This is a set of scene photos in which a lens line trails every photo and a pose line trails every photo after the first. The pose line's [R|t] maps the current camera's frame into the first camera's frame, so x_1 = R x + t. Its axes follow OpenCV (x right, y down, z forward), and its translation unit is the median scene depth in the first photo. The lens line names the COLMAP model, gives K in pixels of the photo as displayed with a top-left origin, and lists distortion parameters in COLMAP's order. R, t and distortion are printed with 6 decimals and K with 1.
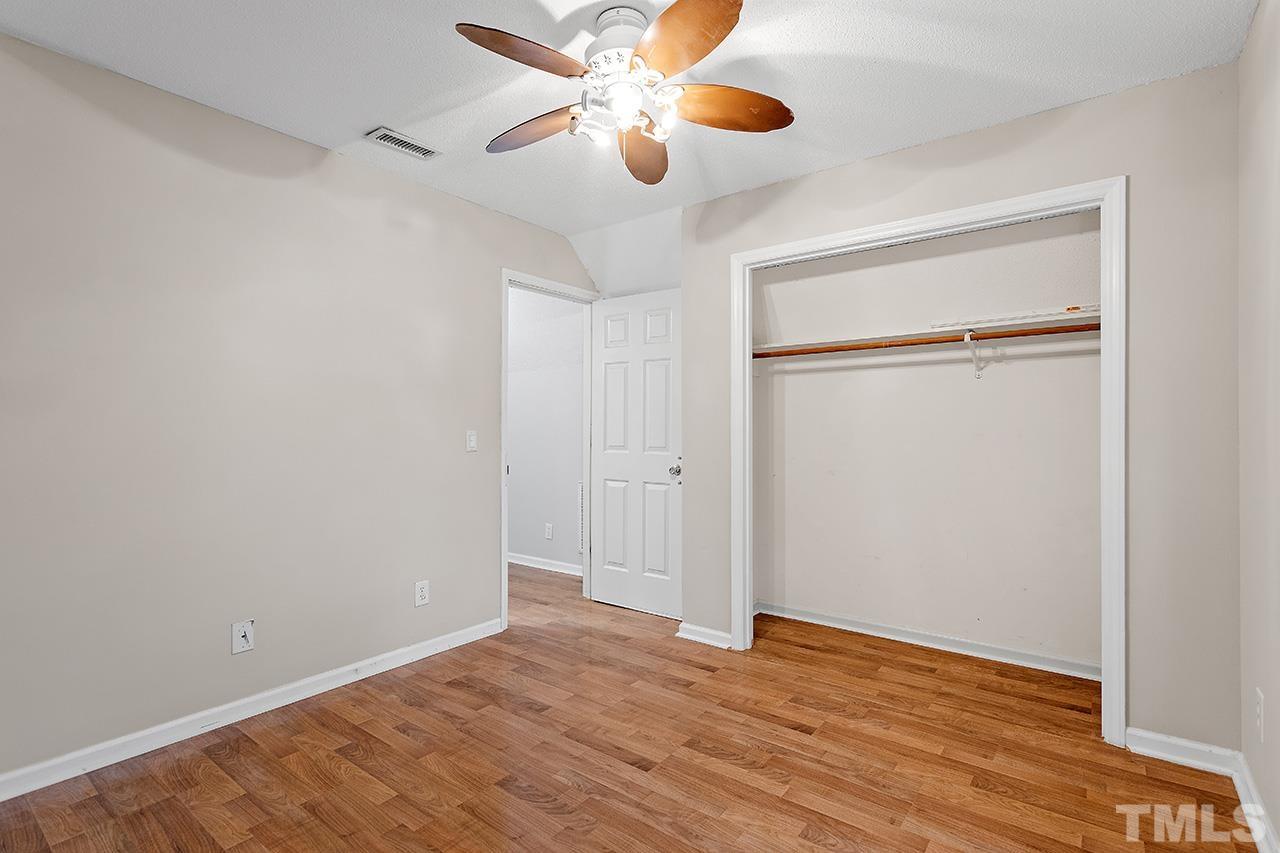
lens RADIAL K [[618.0, 0, 636.8], [0, 618.0, 432.0], [0, 0, 1]] dist [0.002861, 0.002694]
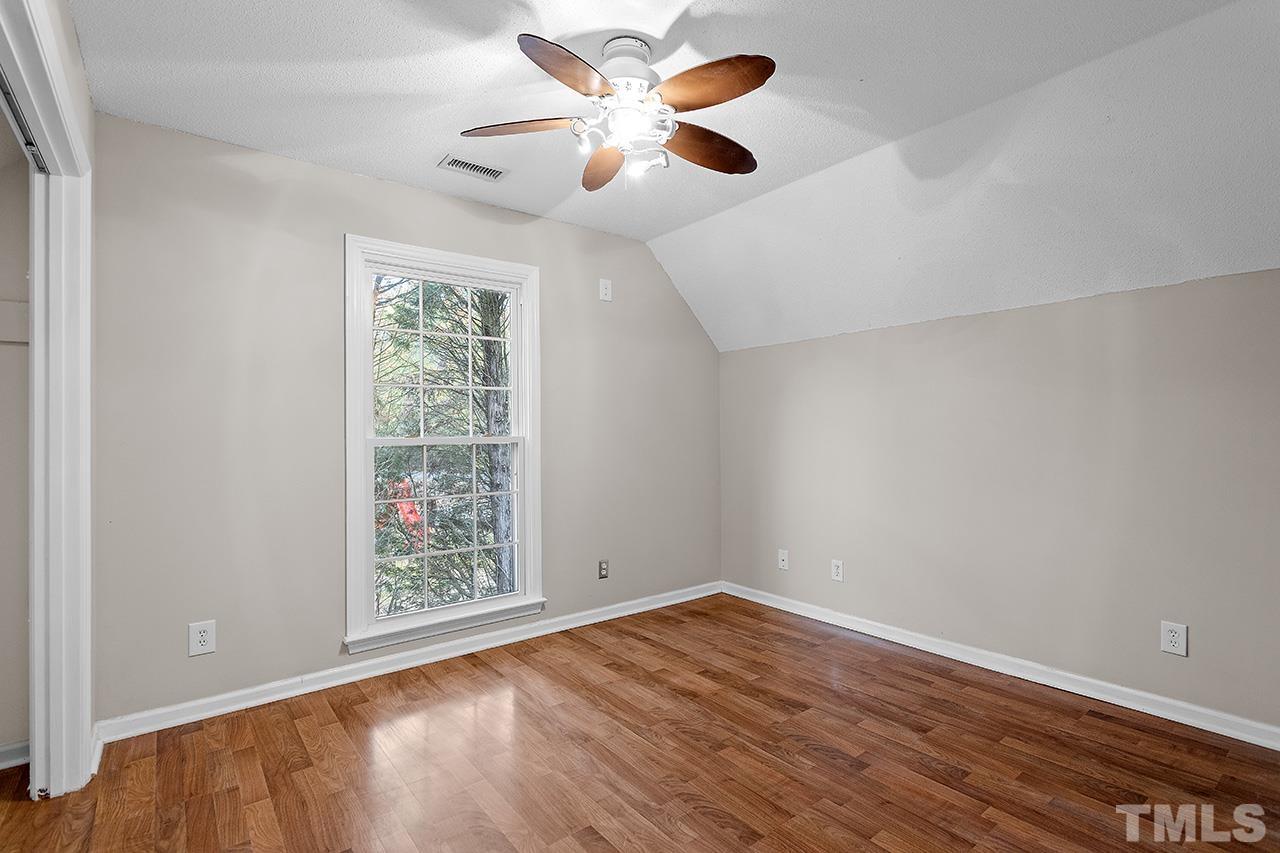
lens RADIAL K [[618.0, 0, 637.8], [0, 618.0, 429.1], [0, 0, 1]] dist [0.002861, 0.002694]
pose [[-0.971479, 0.012388, 0.236802, -0.276186], [0.010411, 0.999900, -0.009596, -0.000954], [-0.236897, -0.006857, -0.971511, 1.931639]]
